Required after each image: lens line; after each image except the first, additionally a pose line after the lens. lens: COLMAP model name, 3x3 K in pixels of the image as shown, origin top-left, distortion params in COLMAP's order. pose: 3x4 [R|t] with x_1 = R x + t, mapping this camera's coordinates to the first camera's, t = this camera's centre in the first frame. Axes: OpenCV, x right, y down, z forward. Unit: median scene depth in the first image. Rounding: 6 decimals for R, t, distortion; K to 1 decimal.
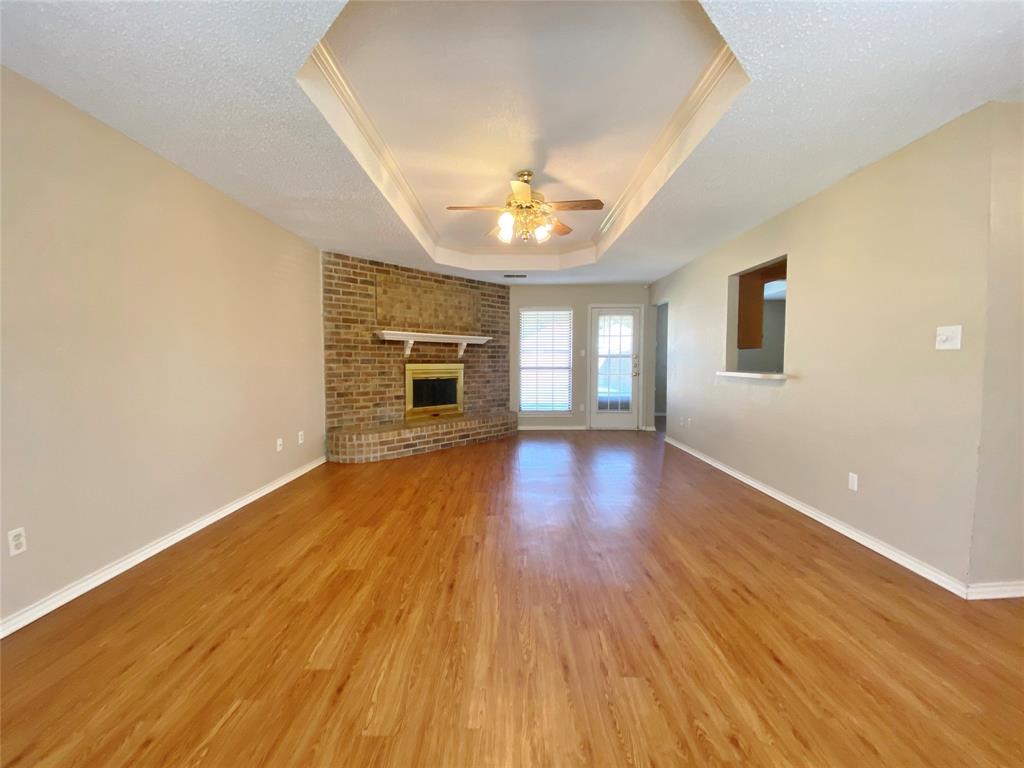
lens RADIAL K [[409.0, 0, 506.0], [0, 409.0, 388.7], [0, 0, 1]] dist [0.003166, -0.016067]
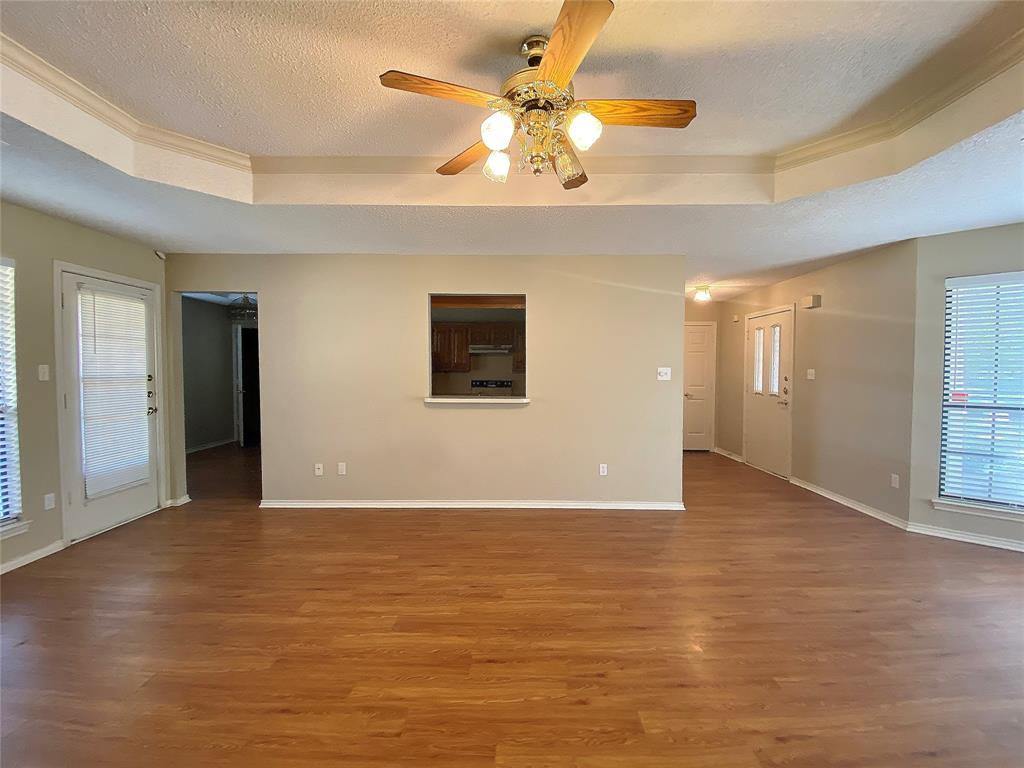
lens RADIAL K [[401.4, 0, 529.9], [0, 401.4, 381.9], [0, 0, 1]] dist [0.001530, -0.008247]
pose [[-0.014941, -0.031235, 0.999400, -0.285036], [0.065014, 0.997367, 0.032143, -0.074307], [-0.997772, 0.065456, -0.012871, 0.642992]]
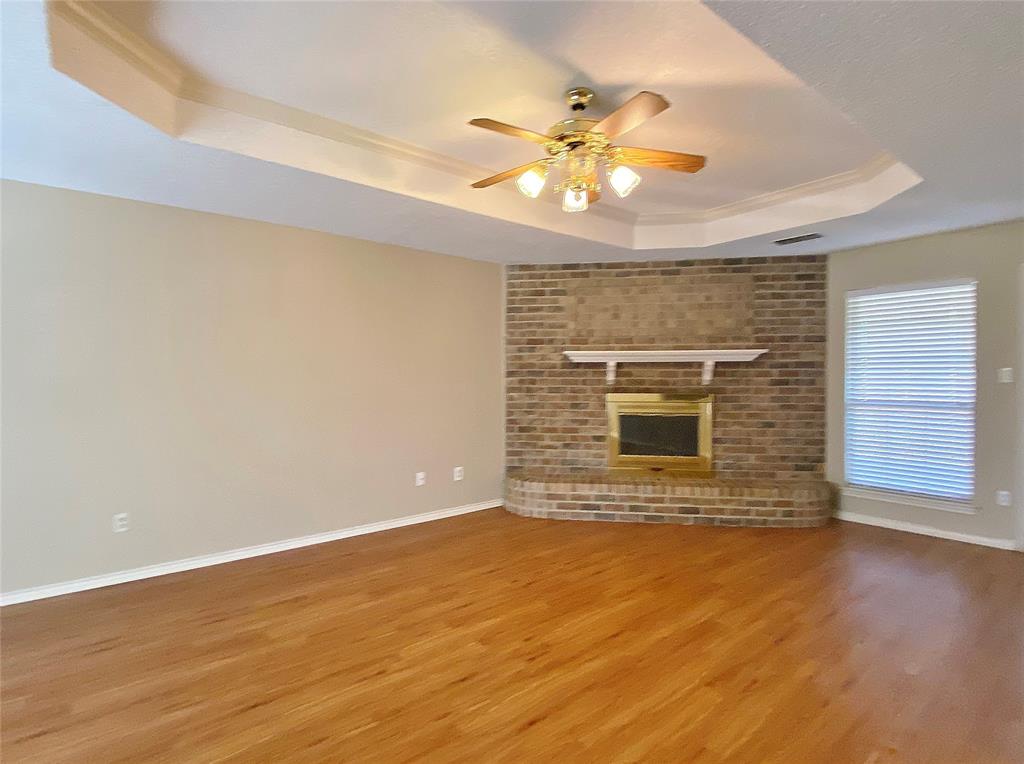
lens RADIAL K [[501.2, 0, 492.6], [0, 501.2, 379.9], [0, 0, 1]] dist [0.020850, -0.000762]
pose [[0.599165, 0.005128, -0.800609, 0.355664], [-0.047594, 0.998439, -0.029224, -0.049603], [0.799210, 0.055614, 0.598474, 0.297961]]
